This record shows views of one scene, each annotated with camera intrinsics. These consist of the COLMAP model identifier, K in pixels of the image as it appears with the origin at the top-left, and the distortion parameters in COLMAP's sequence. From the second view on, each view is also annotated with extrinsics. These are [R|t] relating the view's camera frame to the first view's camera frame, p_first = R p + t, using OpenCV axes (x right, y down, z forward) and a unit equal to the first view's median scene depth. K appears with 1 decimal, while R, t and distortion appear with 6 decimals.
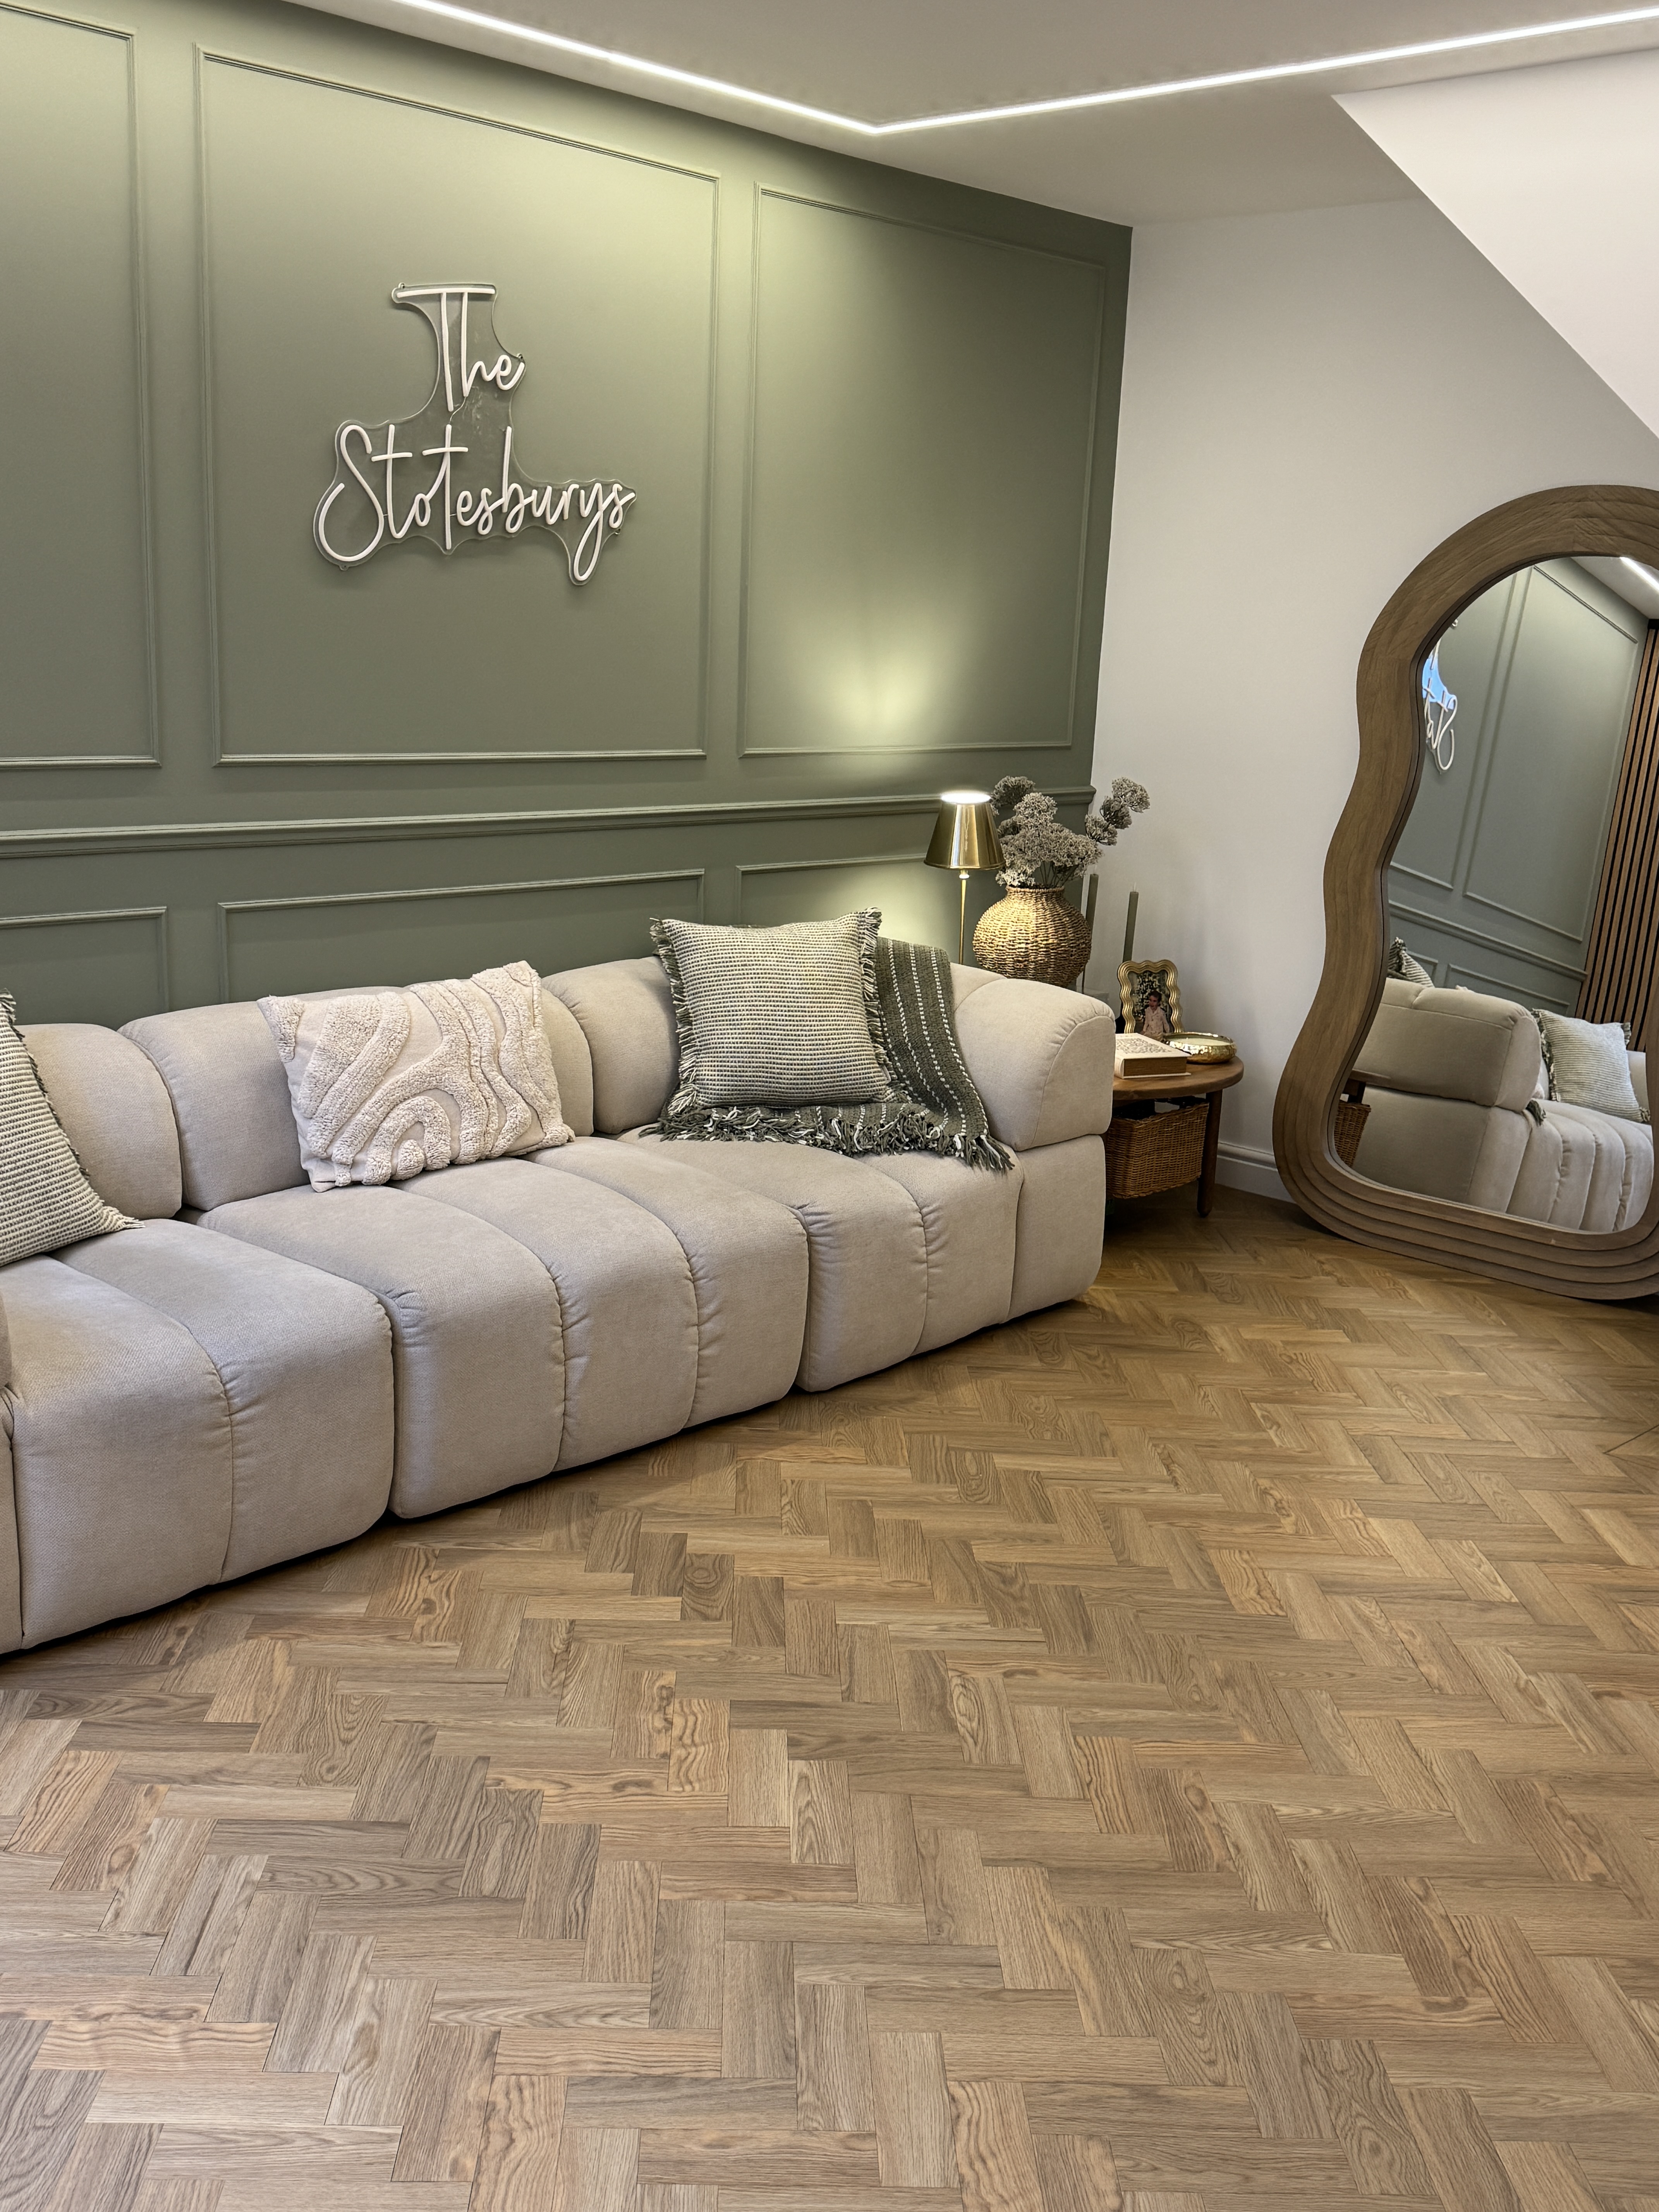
lens RADIAL K [[2155.5, 0, 828.3], [0, 2155.5, 1100.2], [0, 0, 1]] dist [0.046975, 0.000000]
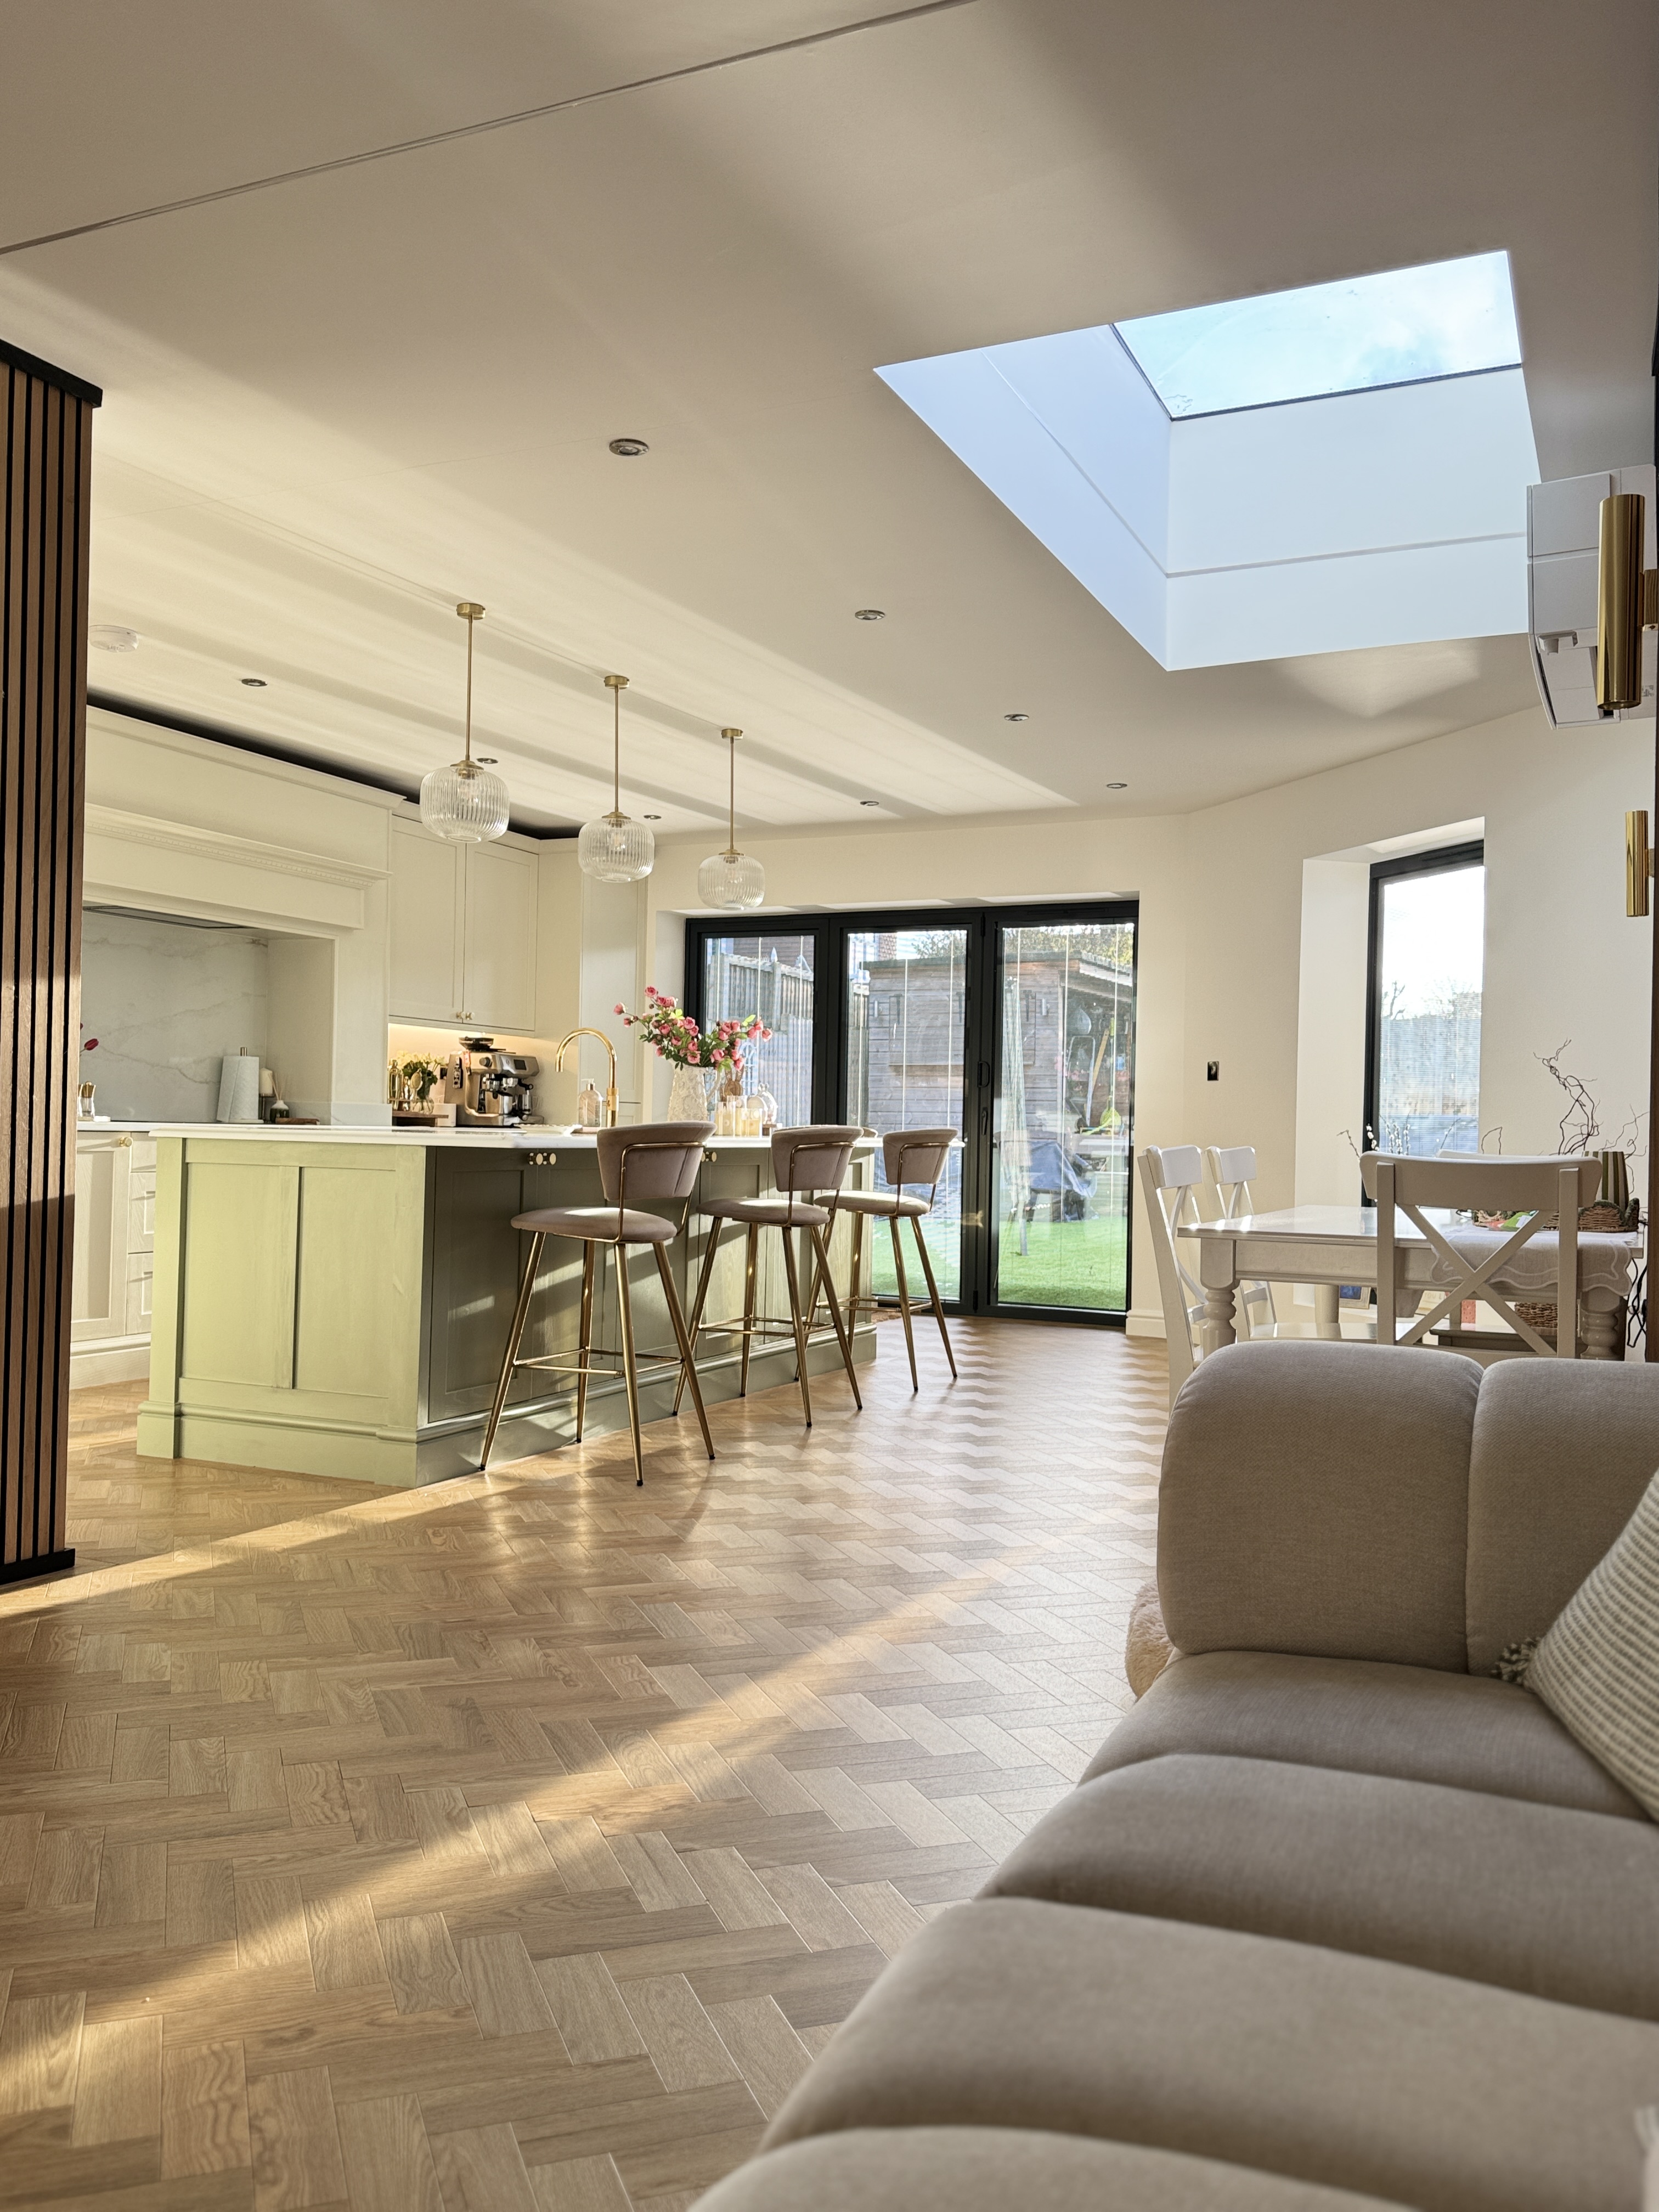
lens RADIAL K [[1740.9, 0, 835.7], [0, 1740.9, 1107.6], [0, 0, 1]] dist [0.007226, 0.002413]
pose [[-0.945536, -0.063627, -0.319240, -0.053006], [-0.126663, 0.975337, 0.180763, -0.164935], [0.299865, 0.211353, -0.930275, 1.594633]]
